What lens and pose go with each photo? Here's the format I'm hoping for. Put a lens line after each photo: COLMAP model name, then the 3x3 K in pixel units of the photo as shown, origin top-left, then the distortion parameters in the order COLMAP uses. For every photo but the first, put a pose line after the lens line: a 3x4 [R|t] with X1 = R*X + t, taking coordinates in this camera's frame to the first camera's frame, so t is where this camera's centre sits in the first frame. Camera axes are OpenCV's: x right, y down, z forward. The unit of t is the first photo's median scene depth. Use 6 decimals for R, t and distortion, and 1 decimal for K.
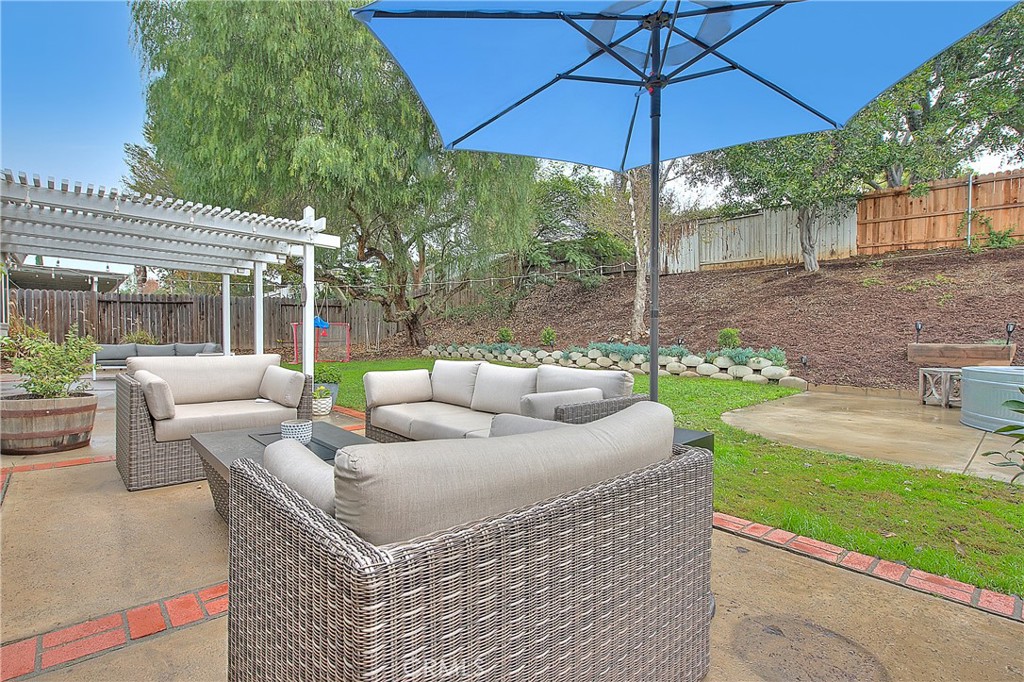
lens RADIAL K [[481.0, 0, 508.2], [0, 481.0, 345.0], [0, 0, 1]] dist [-0.001928, -0.002220]
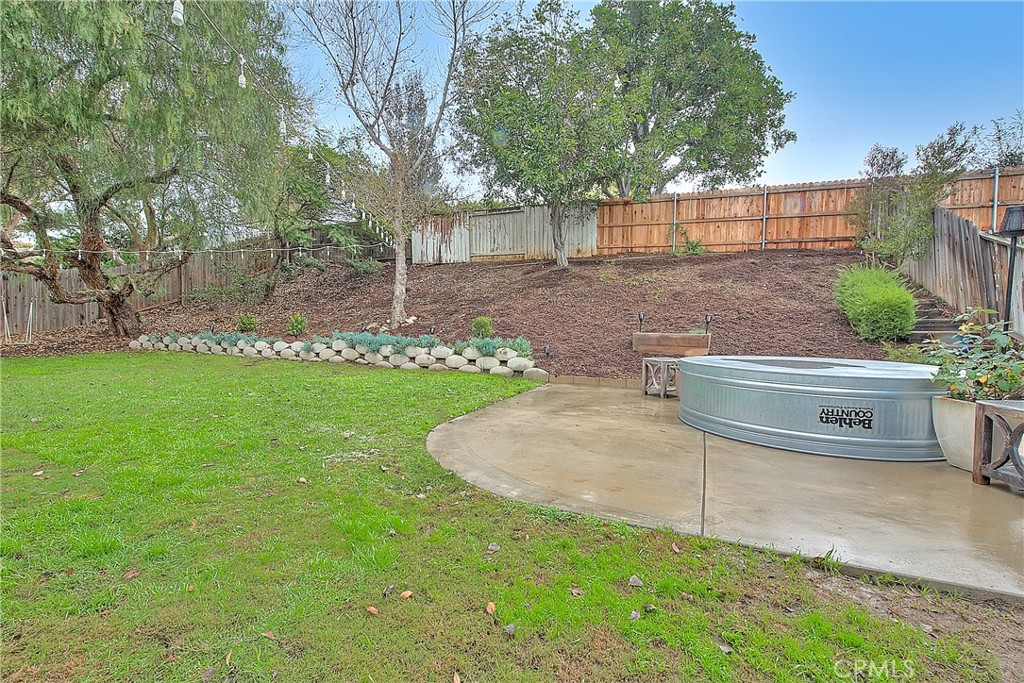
lens RADIAL K [[420.6, 0, 520.3], [0, 420.6, 338.4], [0, 0, 1]] dist [0.002272, -0.002088]
pose [[0.907008, -0.005820, 0.421073, 0.153812], [0.001425, 0.999941, 0.010752, -0.000787], [-0.421111, -0.009152, 0.906963, 0.186571]]
